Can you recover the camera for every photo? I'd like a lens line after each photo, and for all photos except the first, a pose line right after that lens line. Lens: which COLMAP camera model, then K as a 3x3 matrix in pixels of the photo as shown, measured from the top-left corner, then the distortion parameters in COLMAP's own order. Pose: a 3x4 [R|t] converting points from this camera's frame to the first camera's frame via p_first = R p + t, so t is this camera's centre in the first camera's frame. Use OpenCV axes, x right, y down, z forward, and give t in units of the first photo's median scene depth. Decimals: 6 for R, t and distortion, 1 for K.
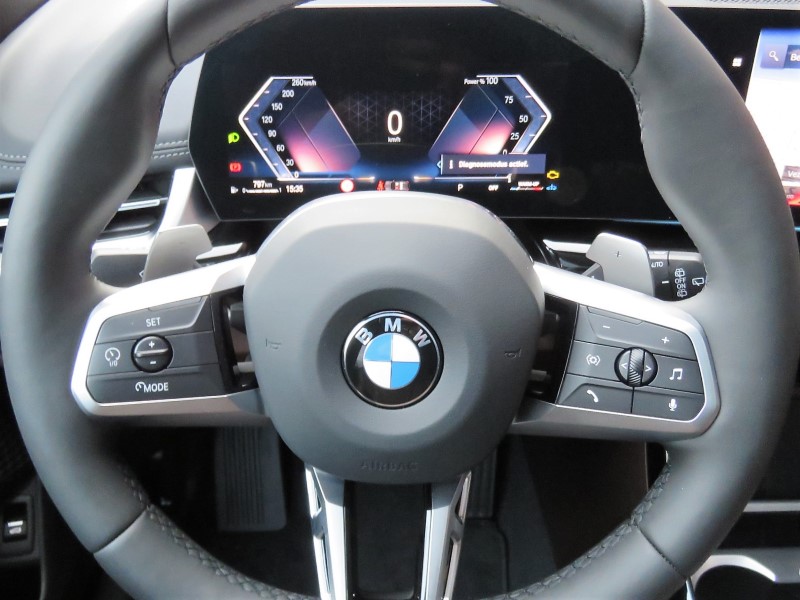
lens RADIAL K [[613.1, 0, 399.9], [0, 613.1, 289.6], [0, 0, 1]] dist [-0.002755, -0.002713]
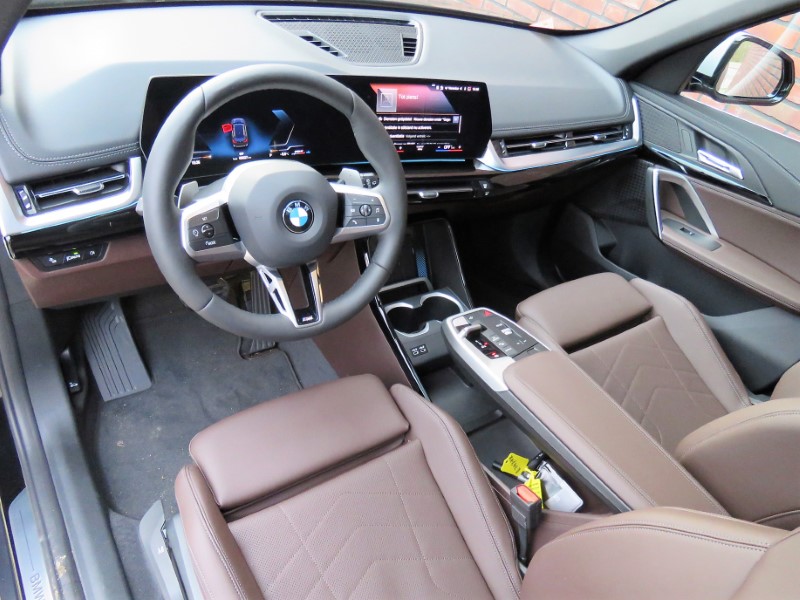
lens RADIAL K [[562.1, 0, 401.0], [0, 562.1, 315.7], [0, 0, 1]] dist [-0.010445, -0.002153]
pose [[0.817444, -0.230129, 0.528040, -1.060138], [0.153085, 0.970552, 0.185996, 0.135900], [-0.555293, -0.071206, 0.828601, -1.454955]]
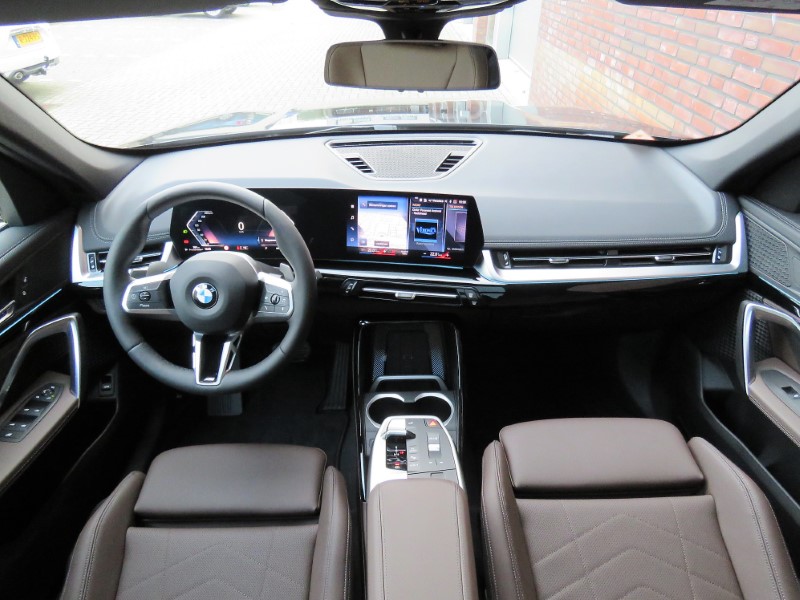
lens RADIAL K [[514.2, 0, 430.3], [0, 514.2, 299.8], [0, 0, 1]] dist [-0.001879, -0.001425]
pose [[0.999965, -0.001470, -0.008277, 1.273631], [0.001124, 0.999130, -0.041684, 0.247512], [0.008331, 0.041673, 0.999097, -1.966999]]
